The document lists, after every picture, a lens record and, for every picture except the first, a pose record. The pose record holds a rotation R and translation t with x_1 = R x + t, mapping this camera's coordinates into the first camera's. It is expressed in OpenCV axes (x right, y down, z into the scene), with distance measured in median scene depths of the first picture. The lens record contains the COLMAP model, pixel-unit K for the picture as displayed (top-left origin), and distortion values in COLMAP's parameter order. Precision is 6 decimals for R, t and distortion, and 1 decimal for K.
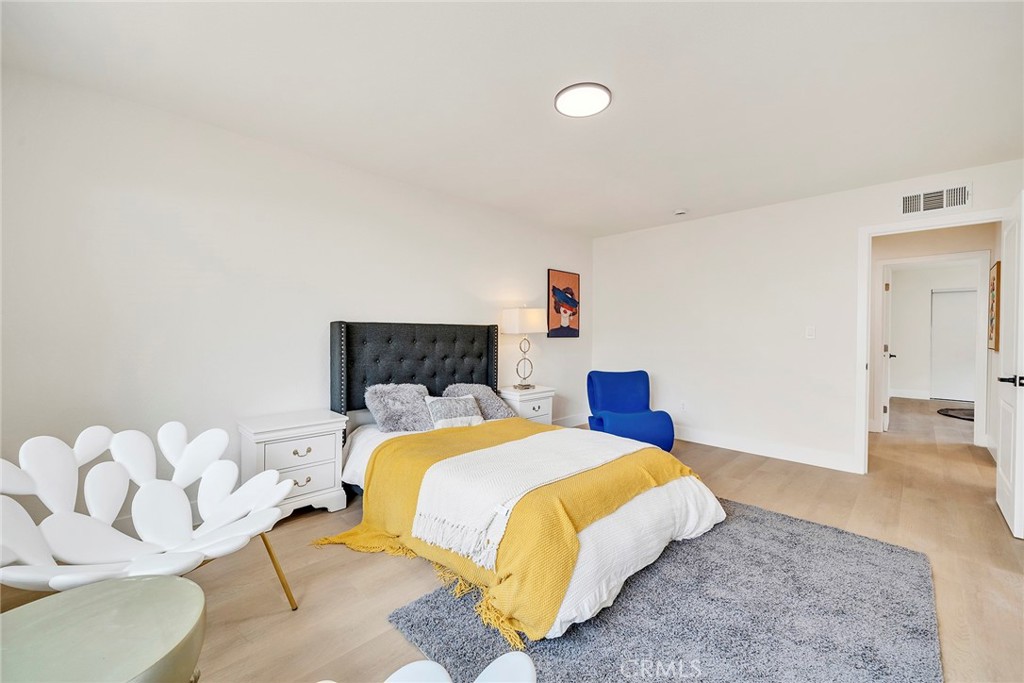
lens RADIAL K [[373.1, 0, 512.0], [0, 373.1, 341.5], [0, 0, 1]] dist [-0.001346, -0.000152]
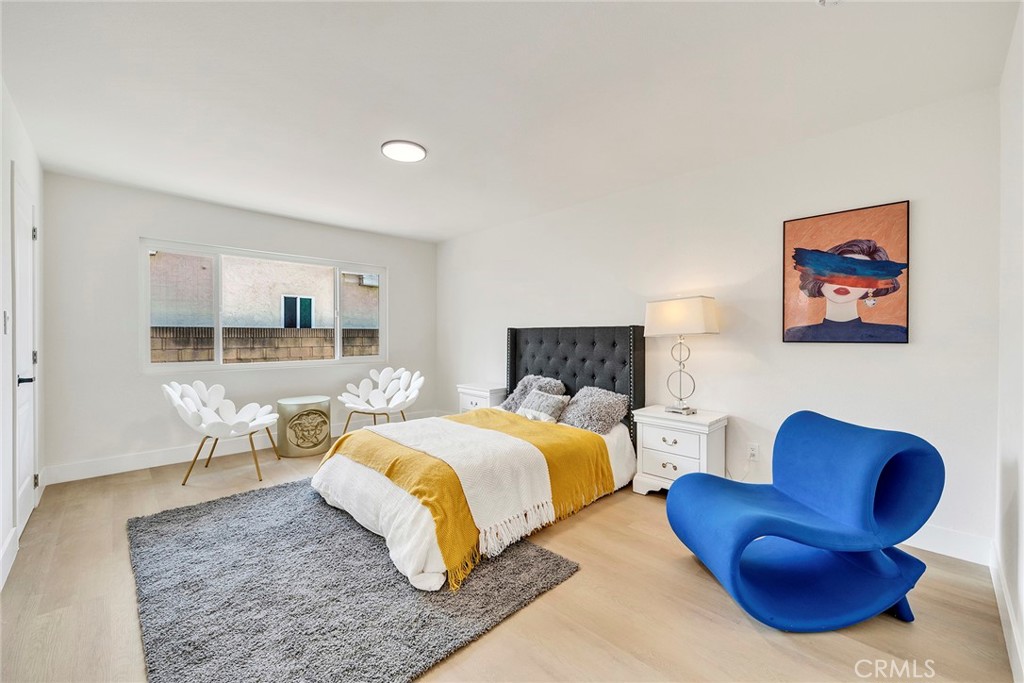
lens RADIAL K [[373.1, 0, 512.0], [0, 373.1, 341.5], [0, 0, 1]] dist [-0.001346, -0.000152]
pose [[0.071283, 0.014317, -0.997353, 0.754653], [-0.015259, 0.999796, 0.013262, -0.016113], [0.997339, 0.014273, 0.071487, 0.651652]]
